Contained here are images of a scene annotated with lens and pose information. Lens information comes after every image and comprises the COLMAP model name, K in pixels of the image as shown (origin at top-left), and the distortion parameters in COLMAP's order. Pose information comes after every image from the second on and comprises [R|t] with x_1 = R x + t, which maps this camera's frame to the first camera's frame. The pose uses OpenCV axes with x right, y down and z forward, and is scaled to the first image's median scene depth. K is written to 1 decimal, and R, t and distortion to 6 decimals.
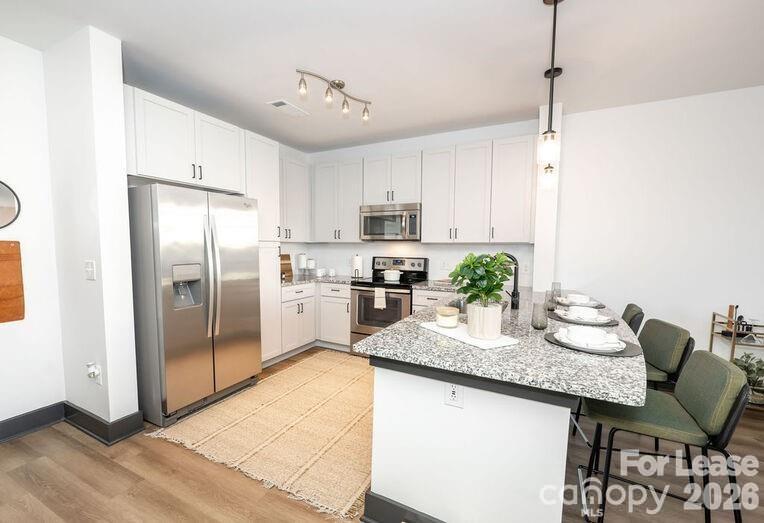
lens RADIAL K [[341.2, 0, 364.0], [0, 341.2, 269.4], [0, 0, 1]] dist [-0.000685, 0.000102]
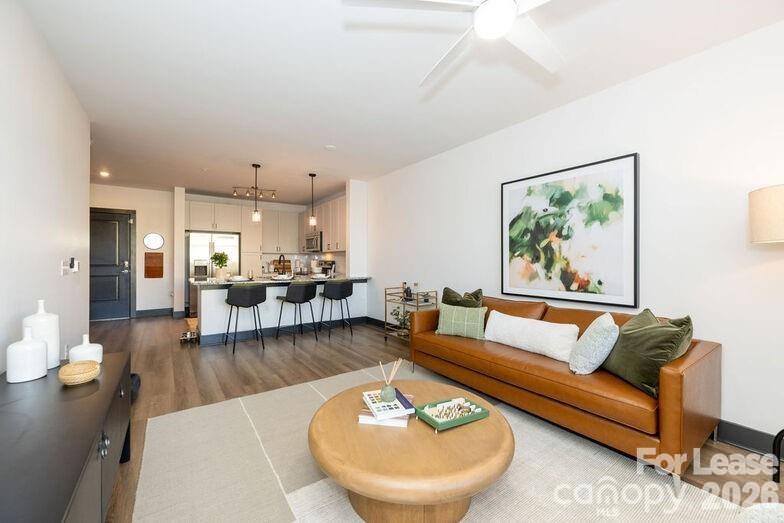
lens RADIAL K [[316.9, 0, 388.4], [0, 316.9, 260.1], [0, 0, 1]] dist [-0.003621, 0.000468]
pose [[0.893689, -0.008142, -0.448613, 1.297299], [-0.025927, 0.997227, -0.069750, 0.080584], [0.447937, 0.073967, 0.891000, -0.402549]]
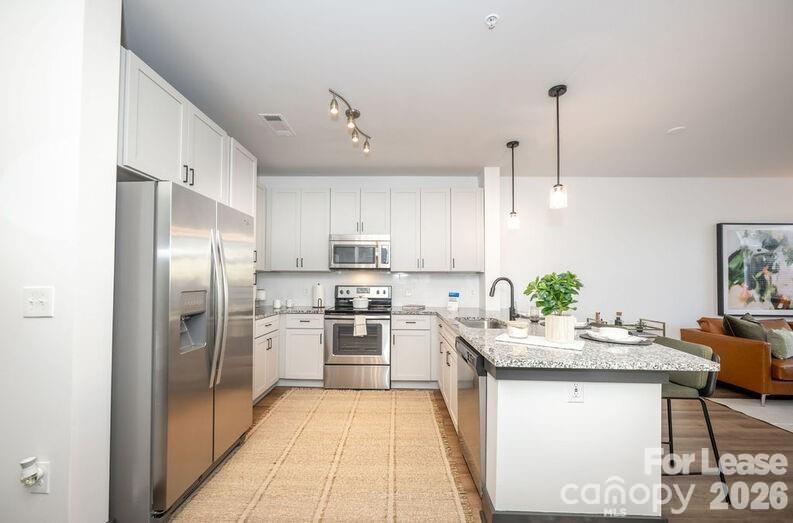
lens RADIAL K [[319.4, 0, 392.4], [0, 319.4, 270.2], [0, 0, 1]] dist [-0.000818, -0.000485]
pose [[0.883692, 0.011600, 0.467925, -0.302044], [0.035776, 0.995094, -0.092234, 0.011997], [-0.466699, 0.098247, 0.878942, 0.109885]]
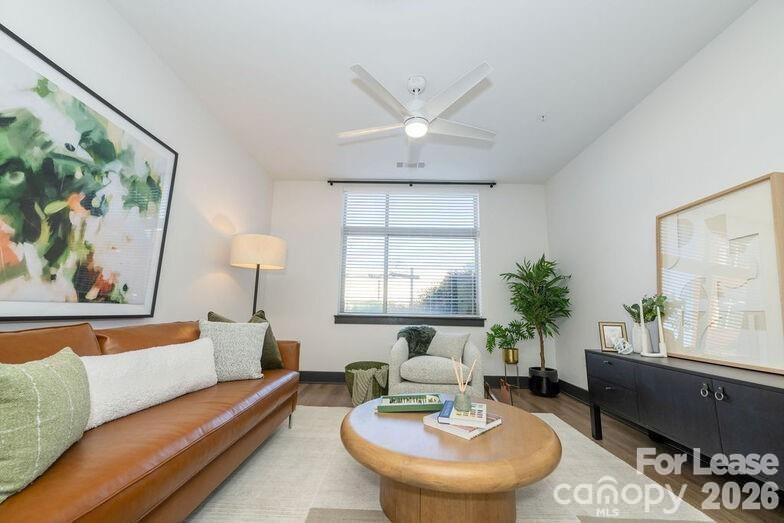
lens RADIAL K [[316.9, 0, 392.5], [0, 316.9, 257.6], [0, 0, 1]] dist [-0.003621, 0.000468]
pose [[-0.469795, 0.128931, 0.873309, 0.753261], [0.044138, 0.991470, -0.122632, 0.102346], [-0.881671, -0.019065, -0.471479, 0.291260]]
